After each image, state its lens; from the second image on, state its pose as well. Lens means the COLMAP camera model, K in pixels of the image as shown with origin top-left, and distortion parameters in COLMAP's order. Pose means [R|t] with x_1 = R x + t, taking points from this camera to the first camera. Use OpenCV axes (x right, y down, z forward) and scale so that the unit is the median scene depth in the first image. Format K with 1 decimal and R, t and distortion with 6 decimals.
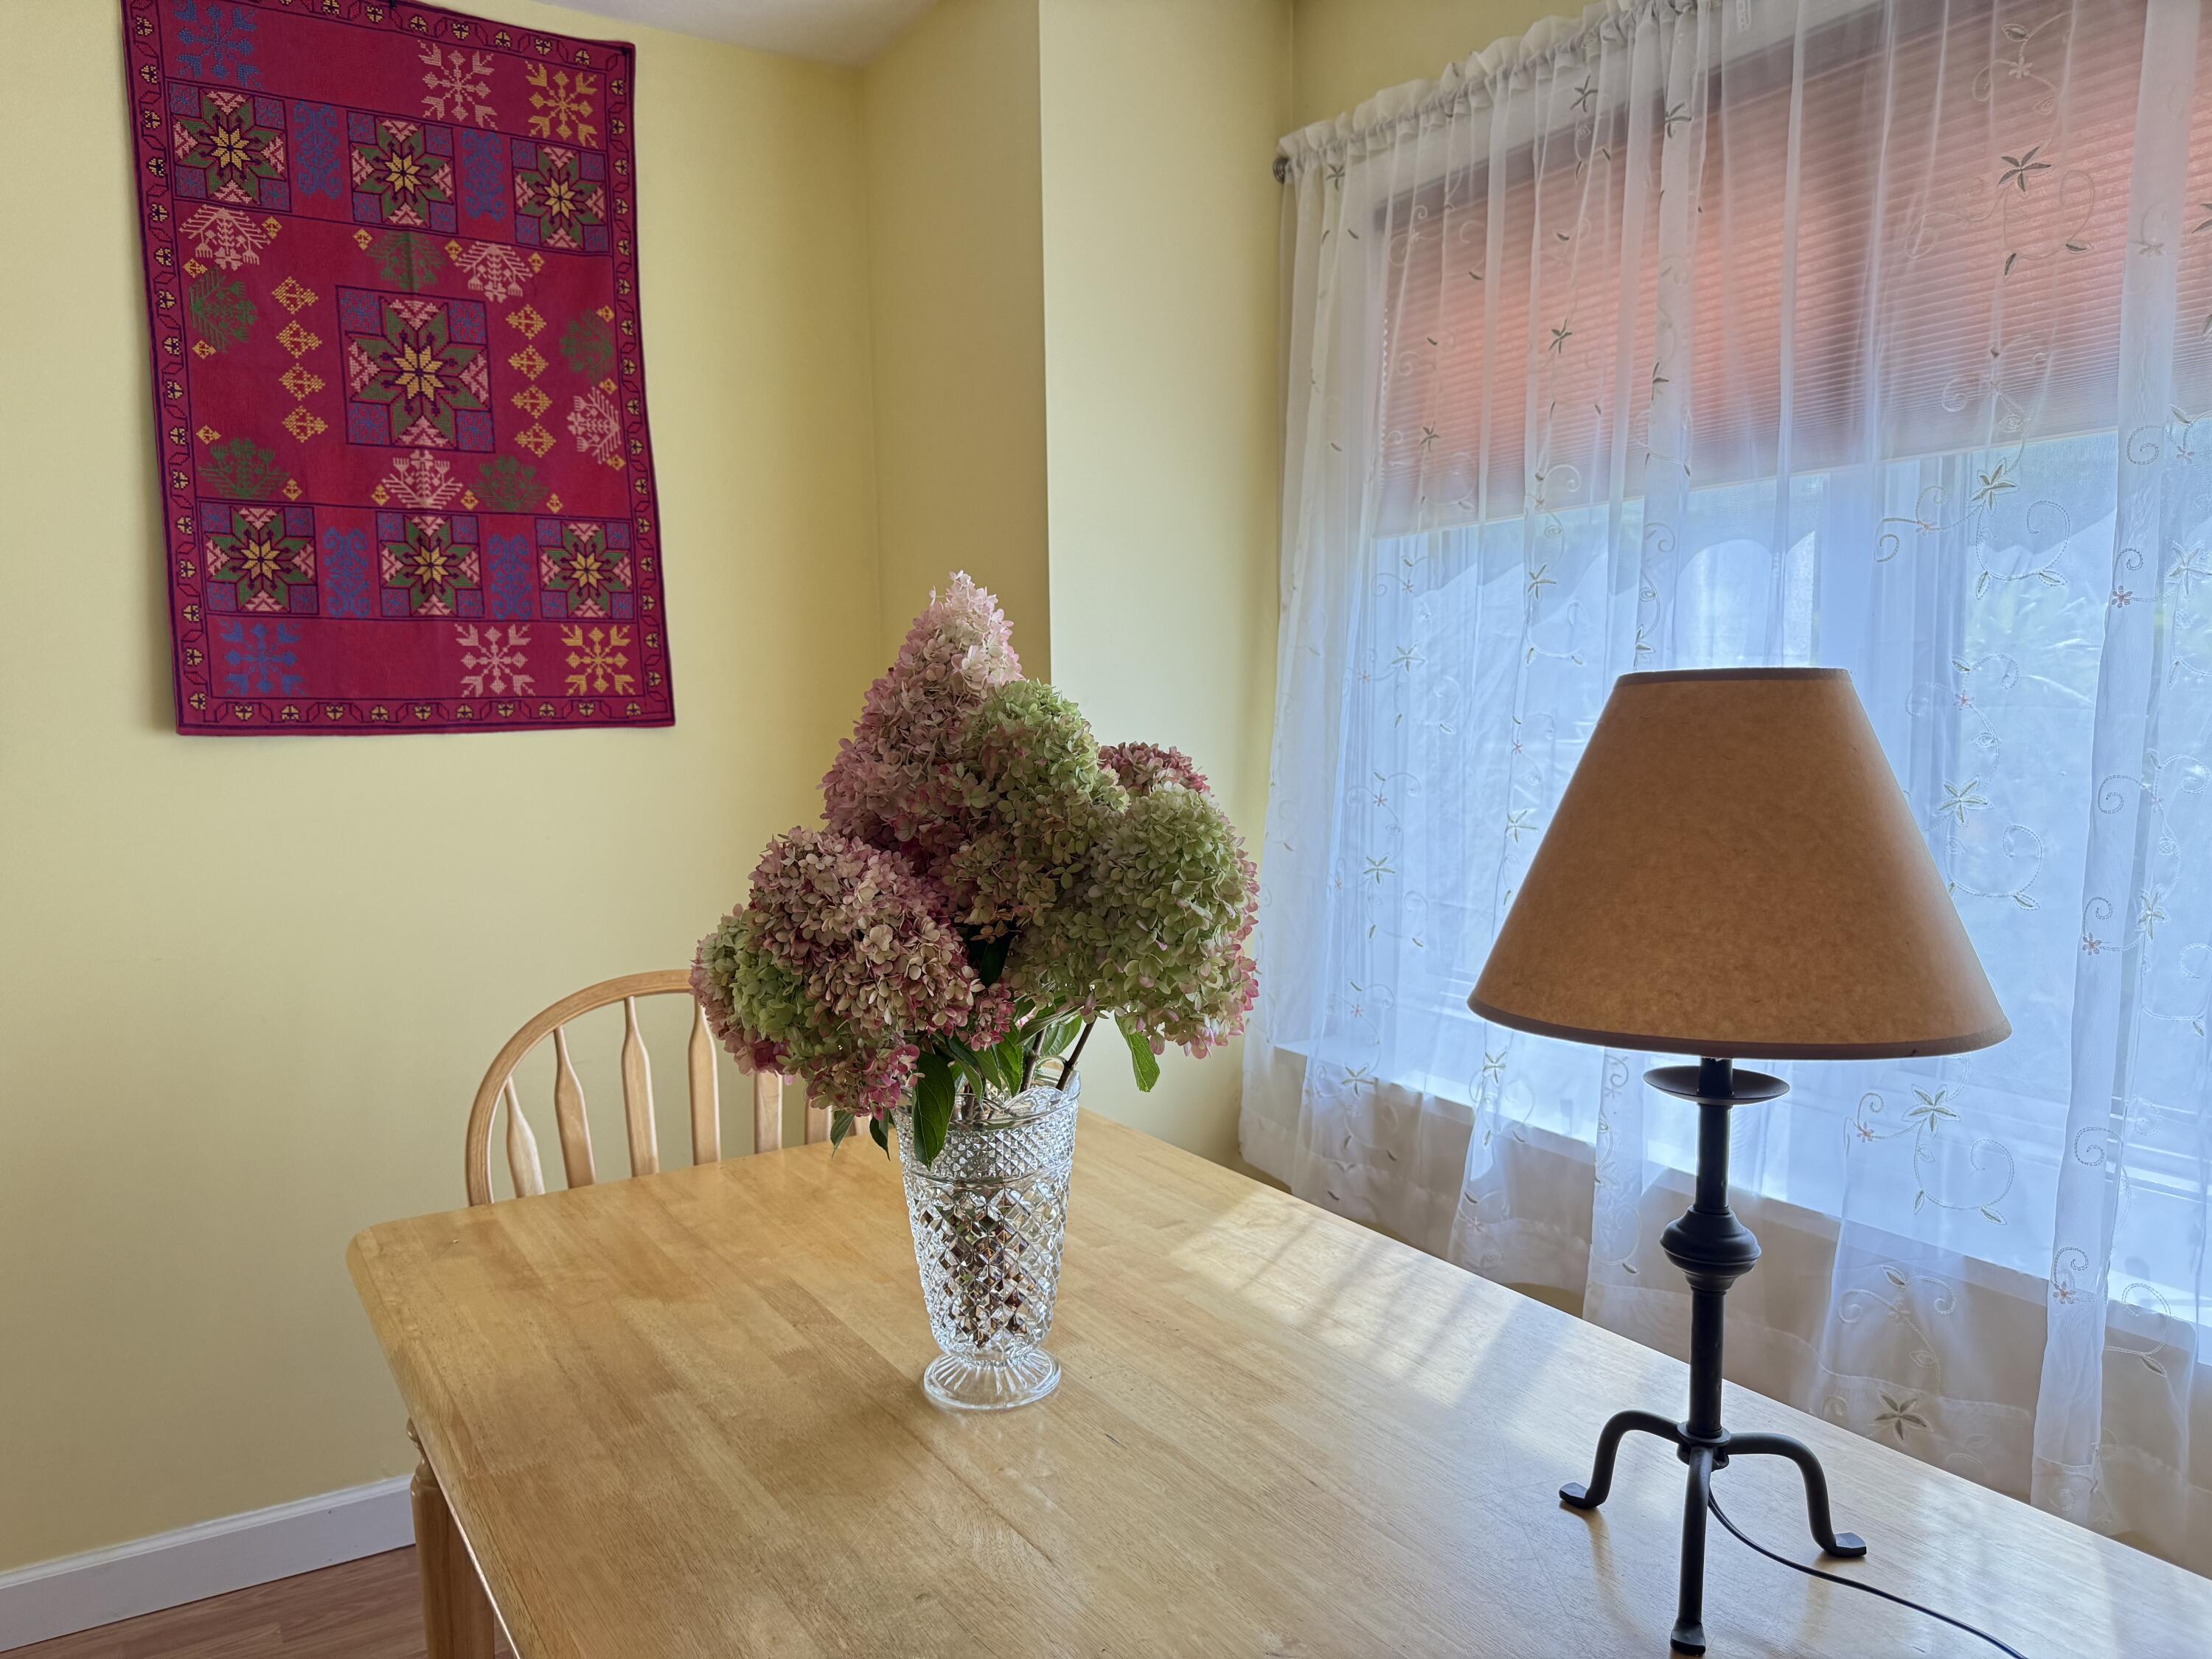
lens RADIAL K [[1532.8, 0, 1108.4], [0, 1532.8, 863.3], [0, 0, 1]] dist [0.002952, -0.040146]
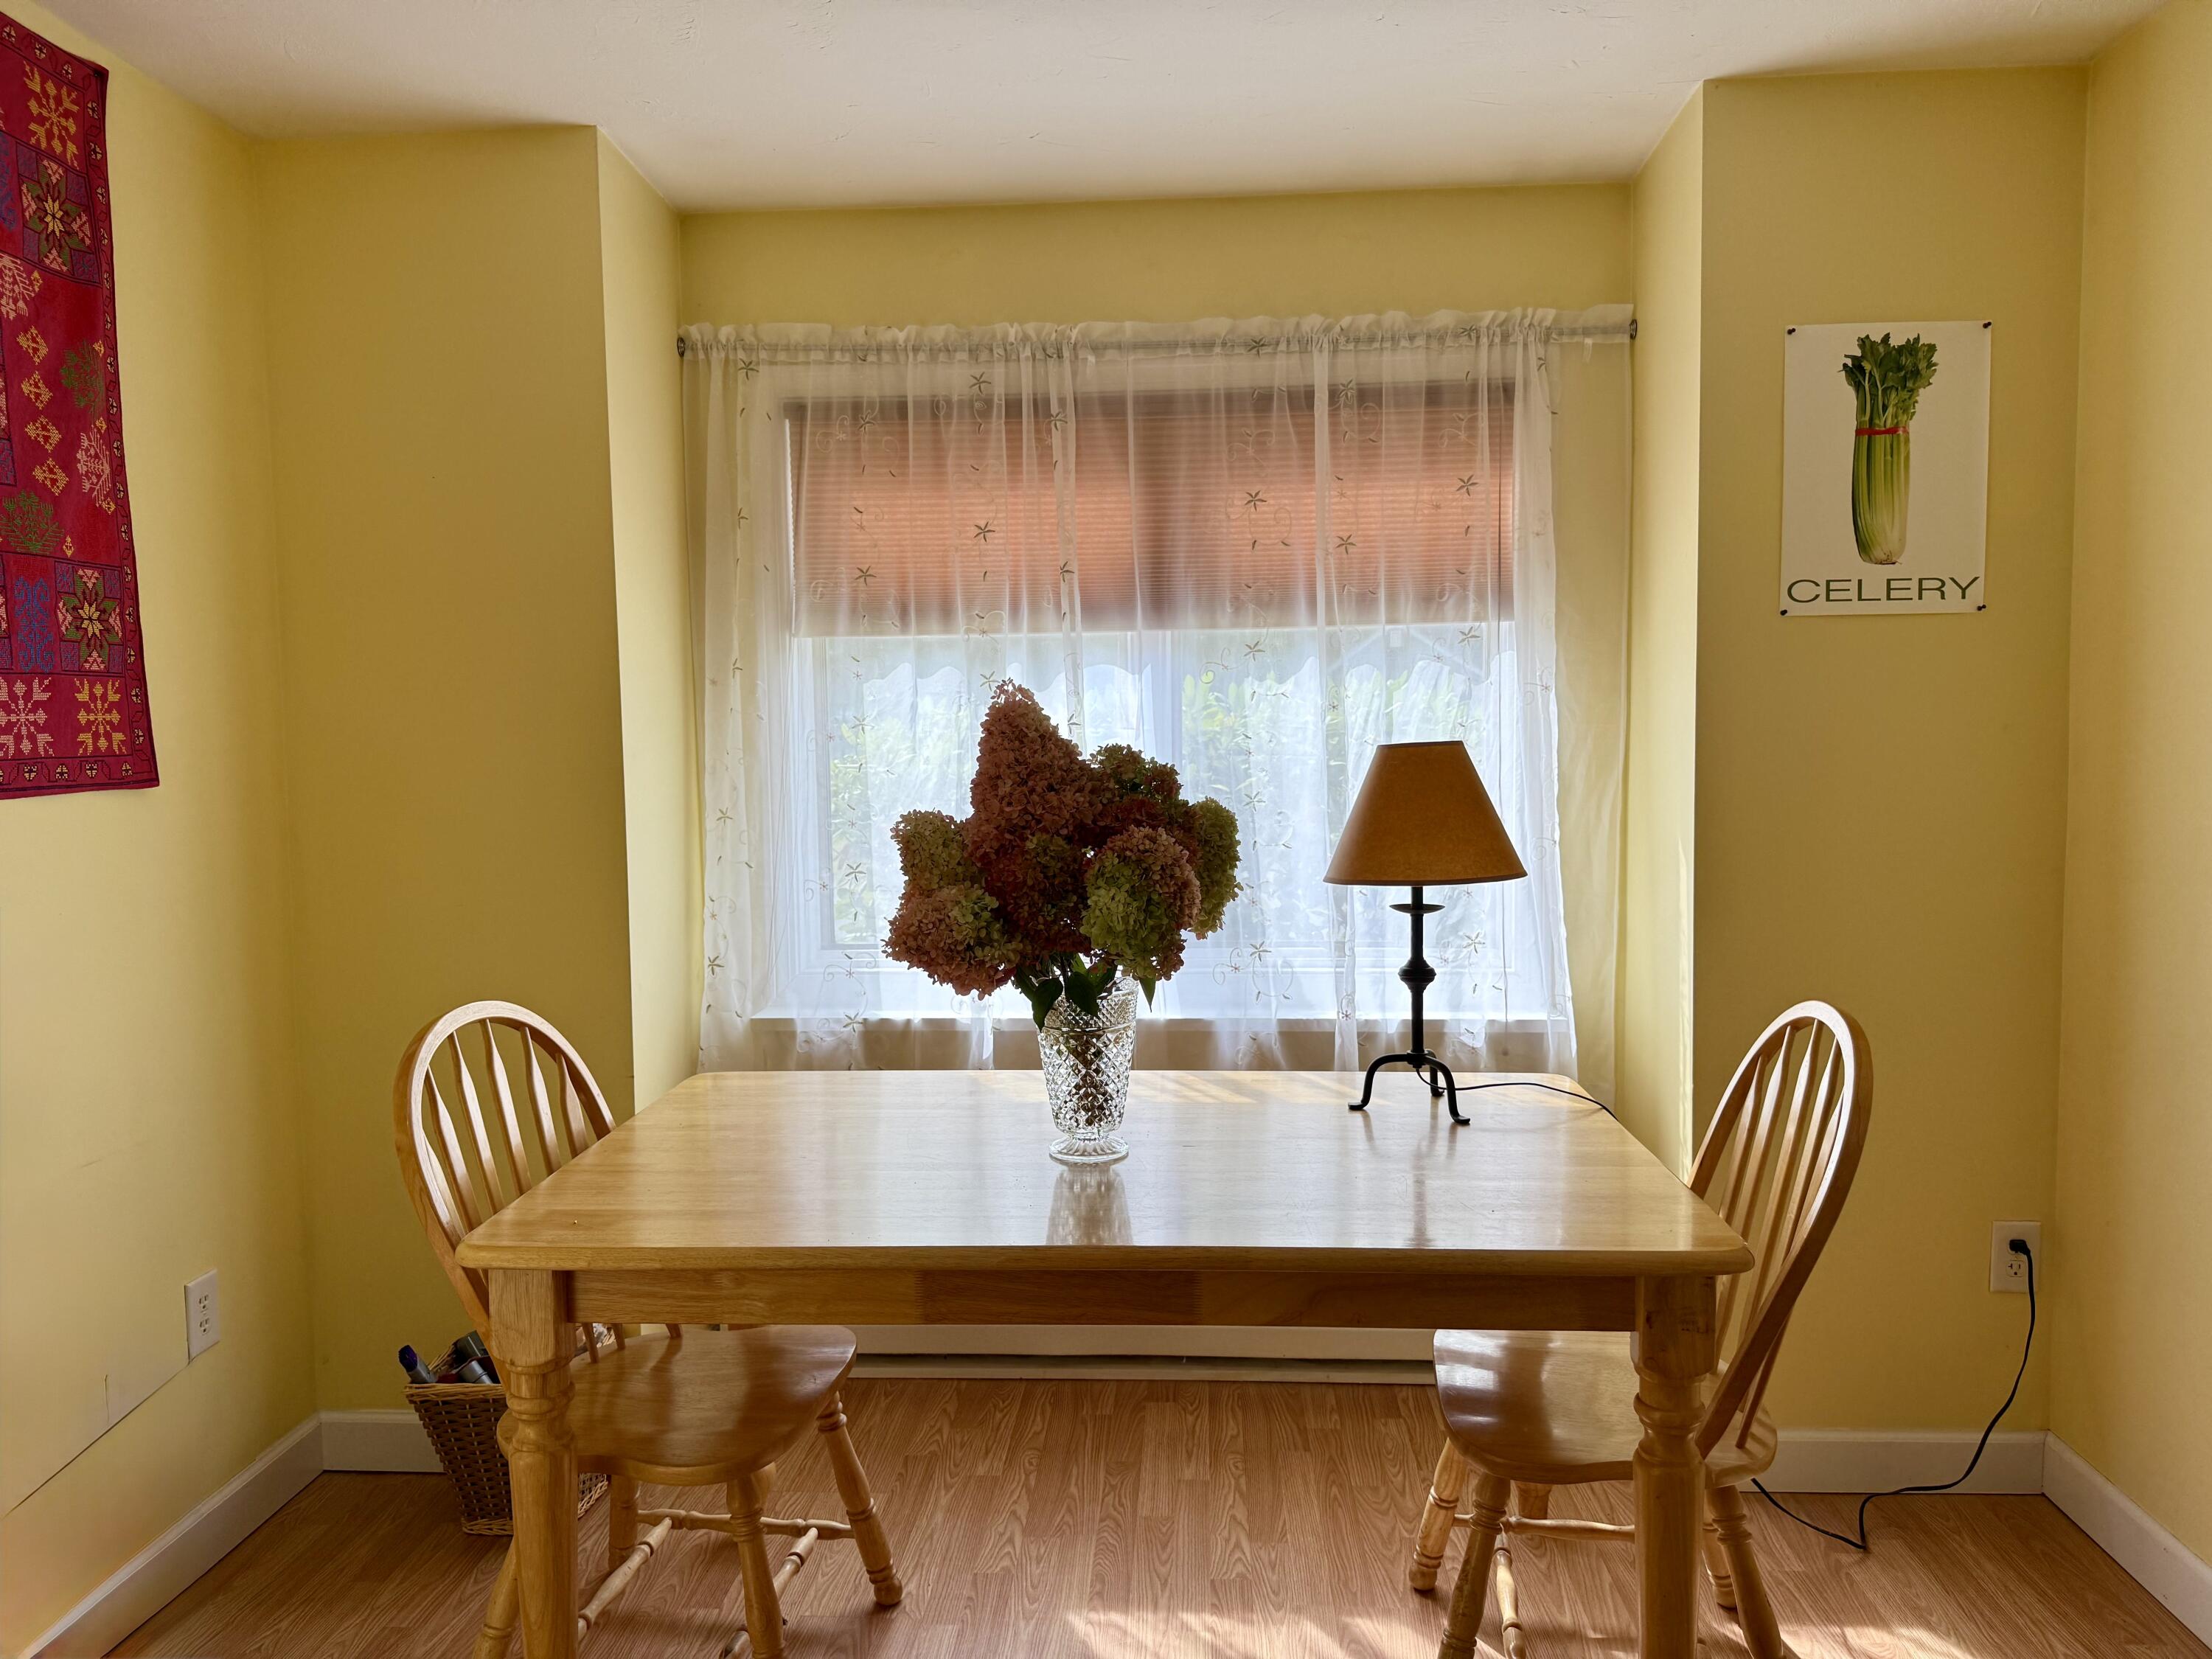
lens RADIAL K [[1590.7, 0, 1106.0], [0, 1590.7, 829.5], [0, 0, 1]] dist [0.000588, -0.000900]
pose [[0.573709, -0.048909, 0.817598, -0.794963], [0.090616, 0.995878, -0.004011, -0.006935], [-0.814031, 0.076388, 0.575776, -0.037700]]
